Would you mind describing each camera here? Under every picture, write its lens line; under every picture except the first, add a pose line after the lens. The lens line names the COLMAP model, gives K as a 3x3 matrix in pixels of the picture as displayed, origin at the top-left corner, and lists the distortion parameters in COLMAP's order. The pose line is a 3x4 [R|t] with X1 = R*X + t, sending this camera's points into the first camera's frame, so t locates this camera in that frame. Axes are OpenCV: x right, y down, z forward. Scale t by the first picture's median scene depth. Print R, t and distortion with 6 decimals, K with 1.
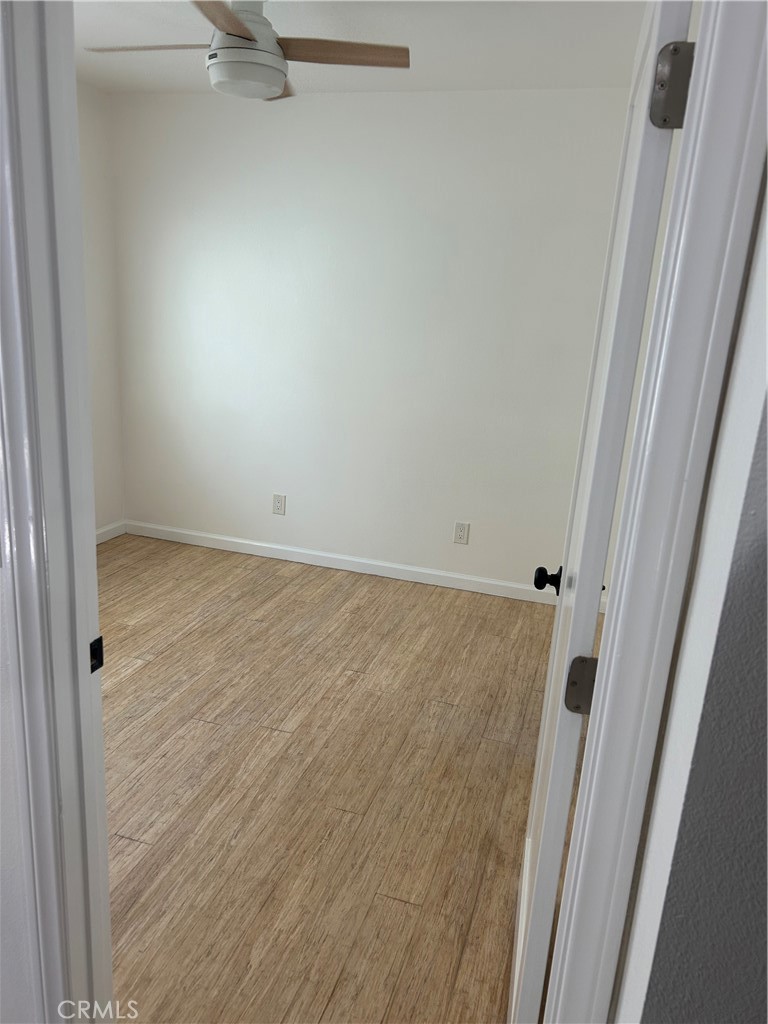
lens RADIAL K [[766.5, 0, 370.6], [0, 766.5, 512.9], [0, 0, 1]] dist [0.120868, -0.256998]
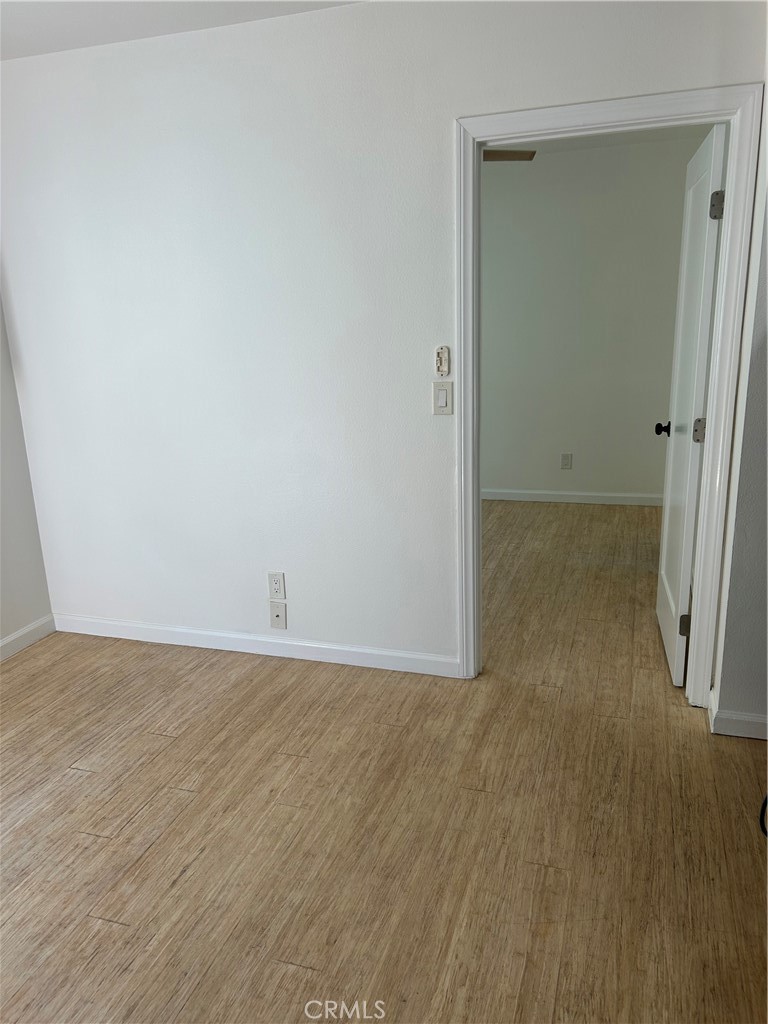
lens RADIAL K [[766.5, 0, 370.6], [0, 766.5, 512.9], [0, 0, 1]] dist [0.120868, -0.256998]
pose [[0.995255, -0.088599, -0.040227, -0.217021], [0.087942, 0.995966, -0.017812, 0.132650], [0.041643, 0.014190, 0.999032, -0.476086]]
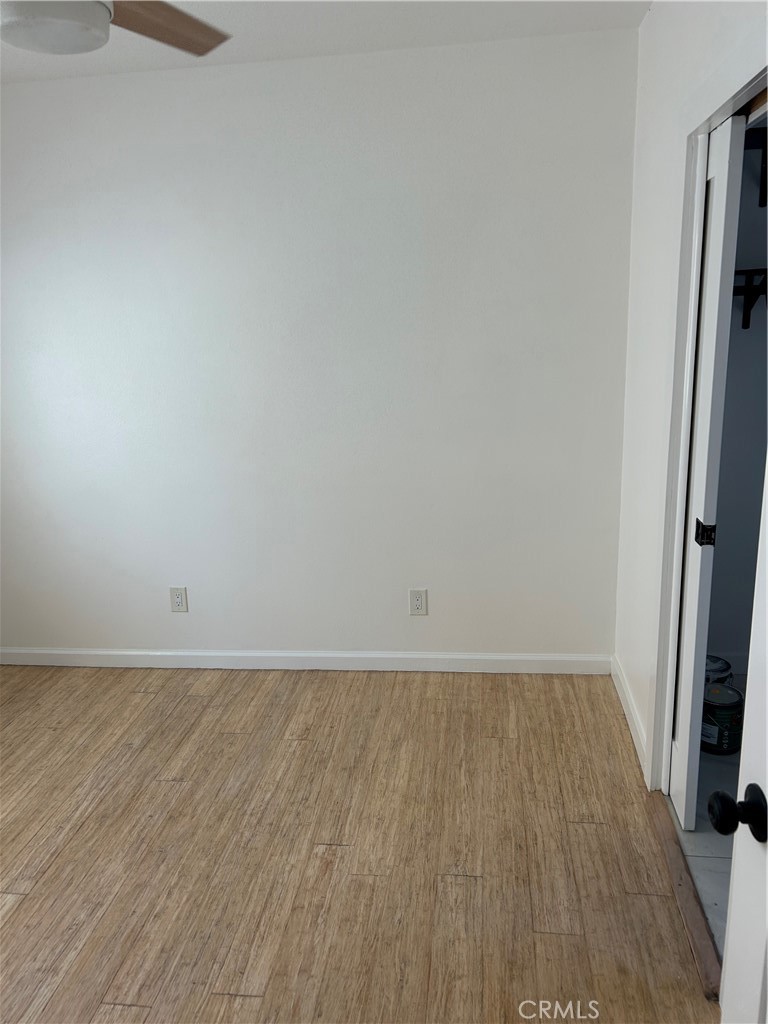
lens RADIAL K [[773.7, 0, 384.0], [0, 773.7, 512.0], [0, 0, 1]] dist [0.001485, -0.001167]
pose [[0.976803, -0.145007, 0.157571, -0.034032], [0.147622, 0.989031, -0.004960, -0.079945], [-0.155124, 0.028106, 0.987495, 0.248035]]
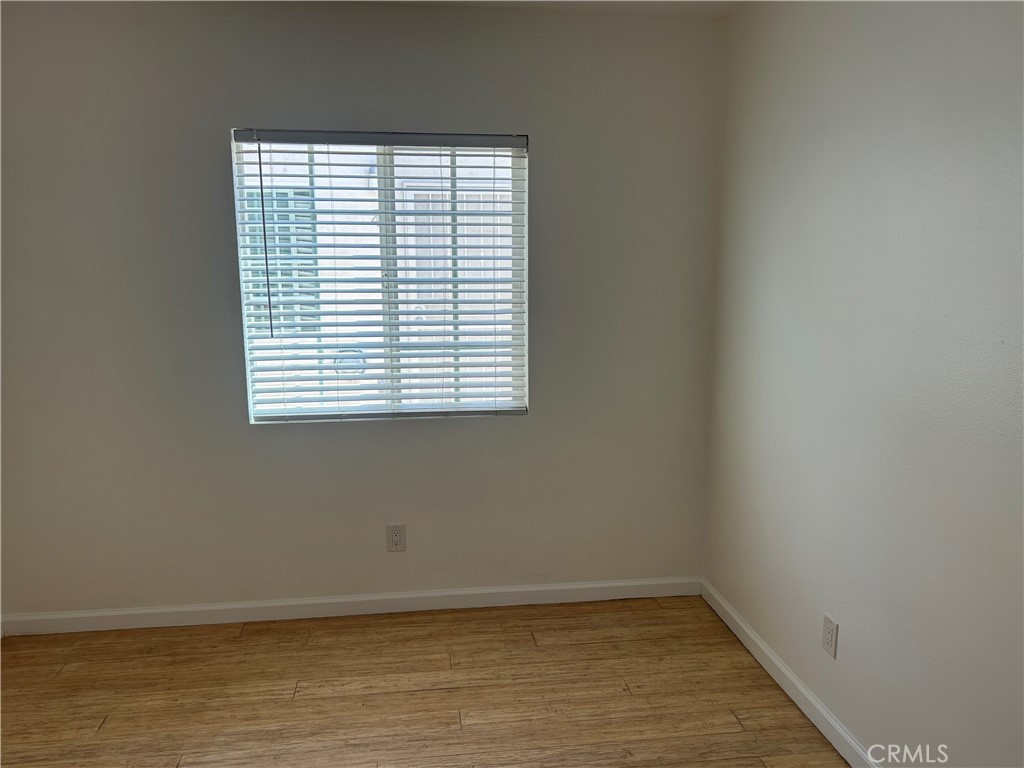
lens RADIAL K [[773.7, 0, 512.0], [0, 773.7, 384.0], [0, 0, 1]] dist [0.001485, -0.001167]
pose [[0.435526, 0.084556, -0.896196, 0.326490], [-0.214311, 0.976692, -0.011998, -0.163721], [0.874293, 0.197290, 0.443496, 0.654434]]
